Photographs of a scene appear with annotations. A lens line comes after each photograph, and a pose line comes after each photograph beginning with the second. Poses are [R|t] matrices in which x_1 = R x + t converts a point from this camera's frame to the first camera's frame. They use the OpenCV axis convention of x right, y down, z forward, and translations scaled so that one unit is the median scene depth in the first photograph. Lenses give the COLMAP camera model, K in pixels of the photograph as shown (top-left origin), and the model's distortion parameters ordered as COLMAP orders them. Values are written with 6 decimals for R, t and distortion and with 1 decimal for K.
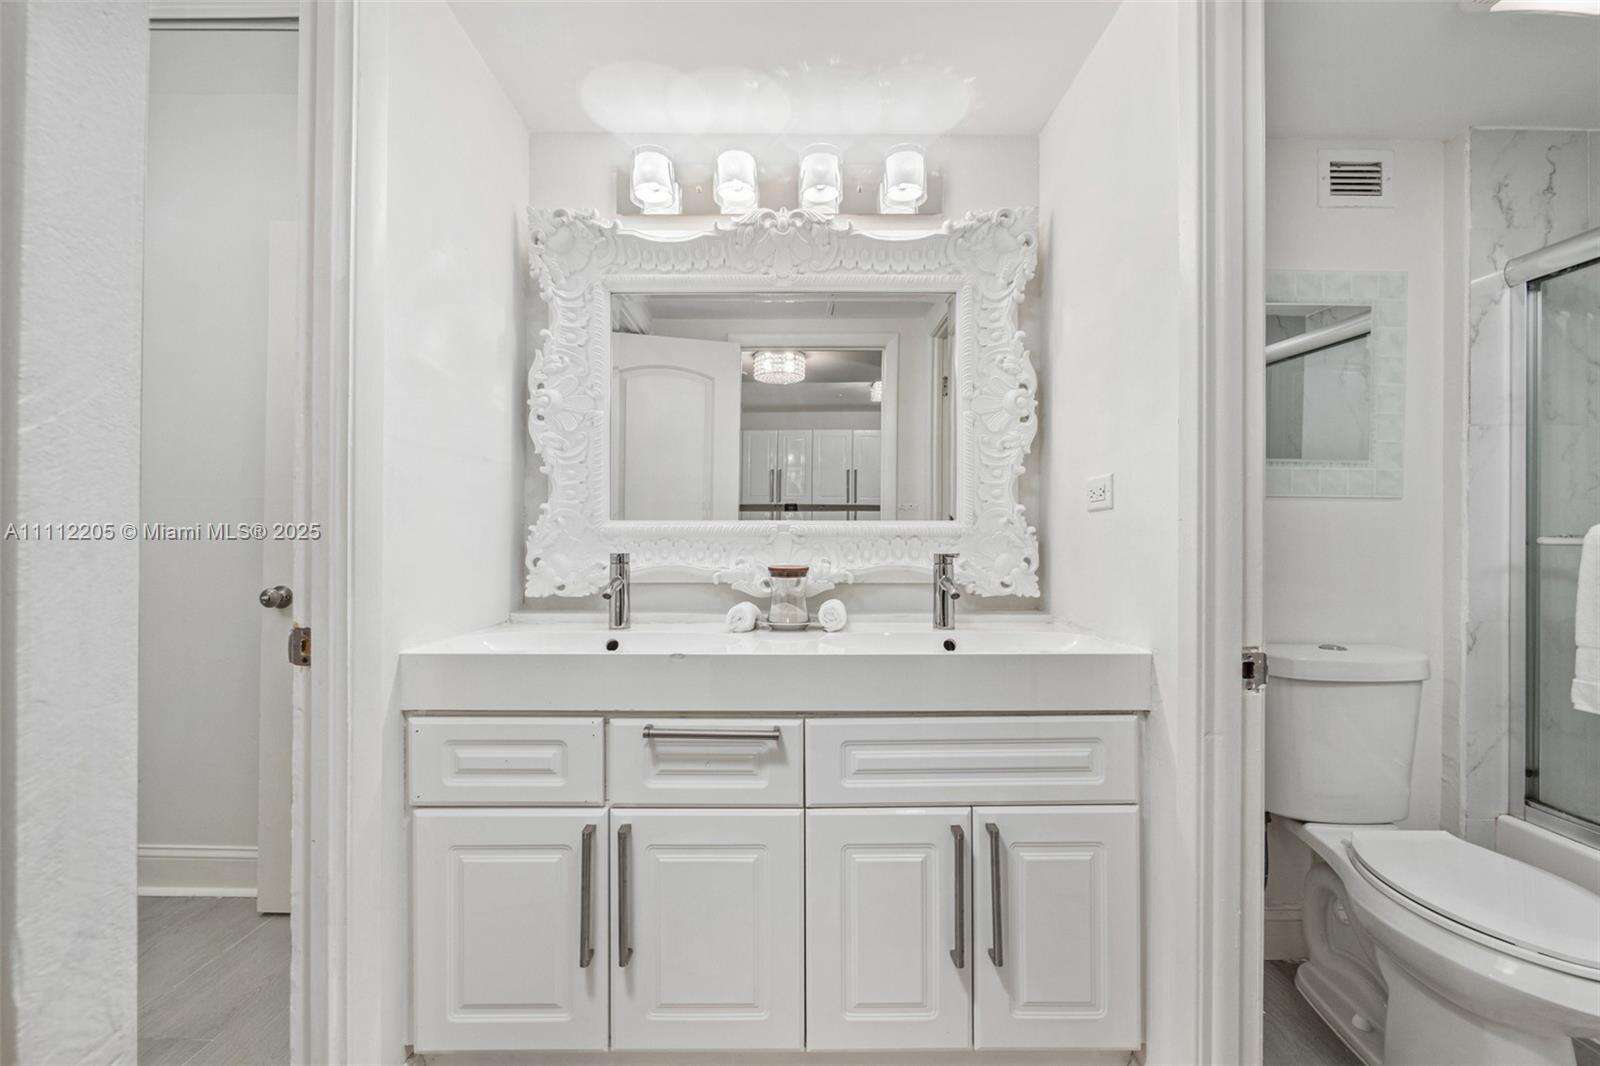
lens RADIAL K [[676.8, 0, 794.4], [0, 676.8, 538.2], [0, 0, 1]] dist [-0.007223, 0.000765]
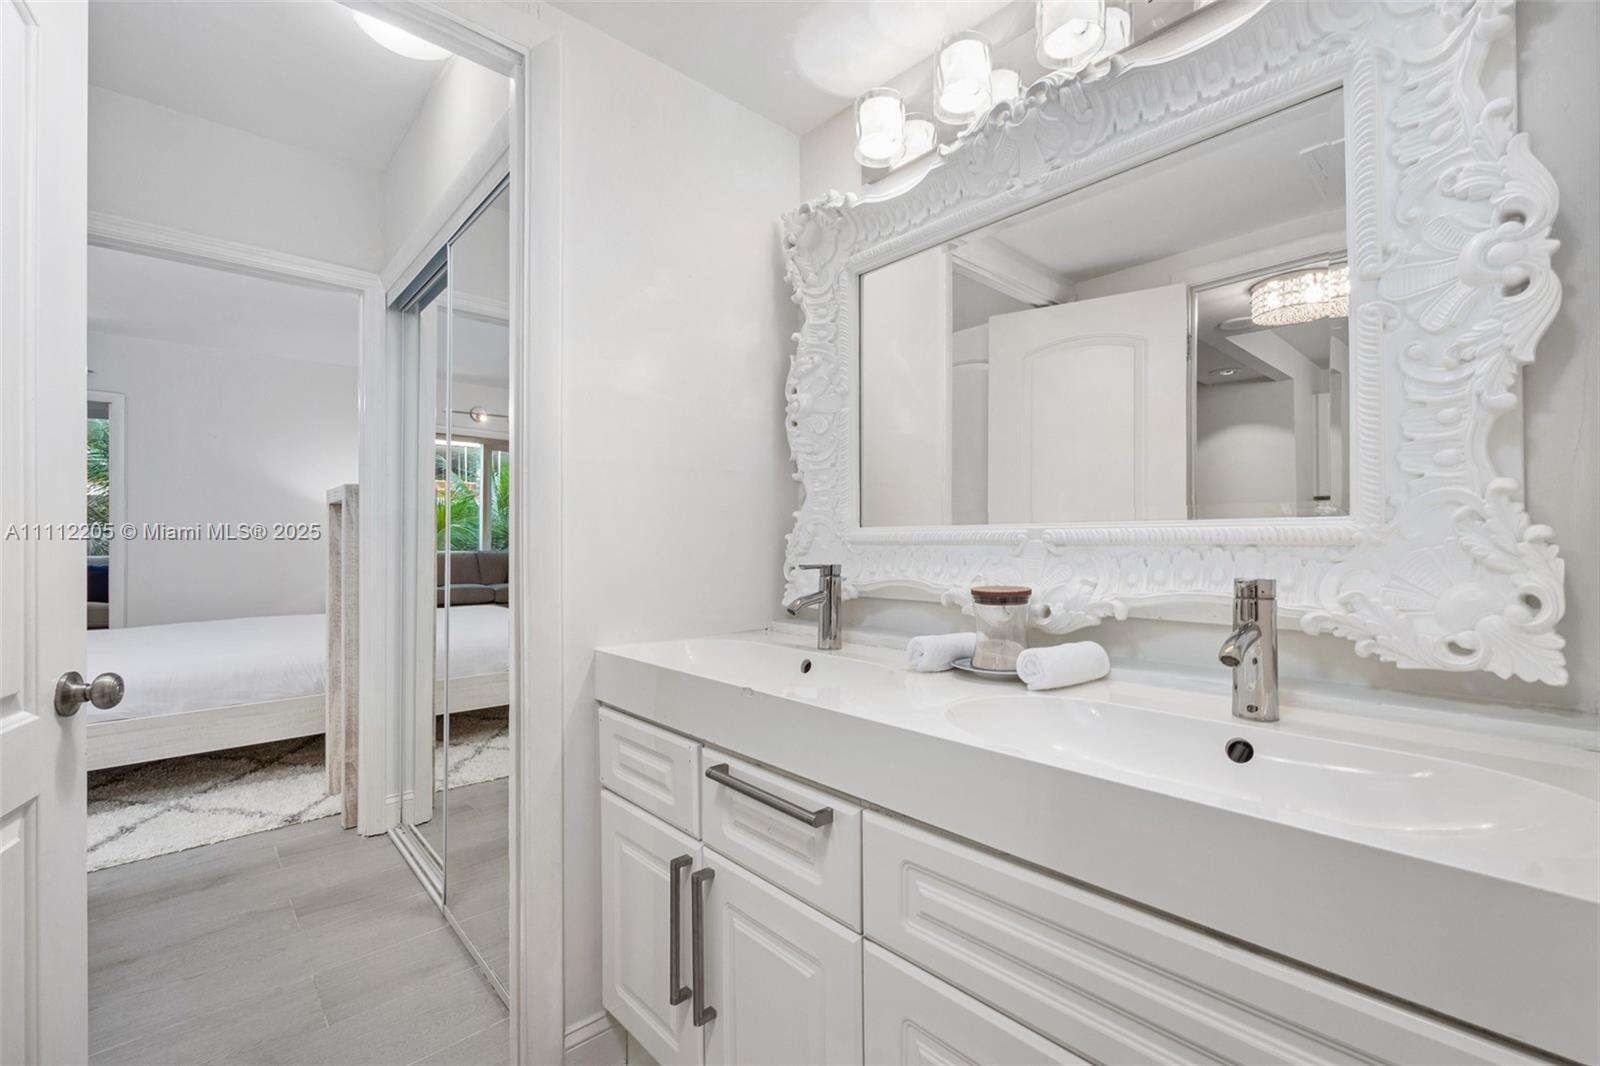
lens RADIAL K [[676.8, 0, 798.5], [0, 676.8, 537.7], [0, 0, 1]] dist [-0.007223, 0.000765]
pose [[0.670026, -0.005911, -0.742315, 0.351383], [0.005145, 0.999981, -0.003319, -0.009563], [0.742320, -0.001595, 0.670043, 0.341410]]
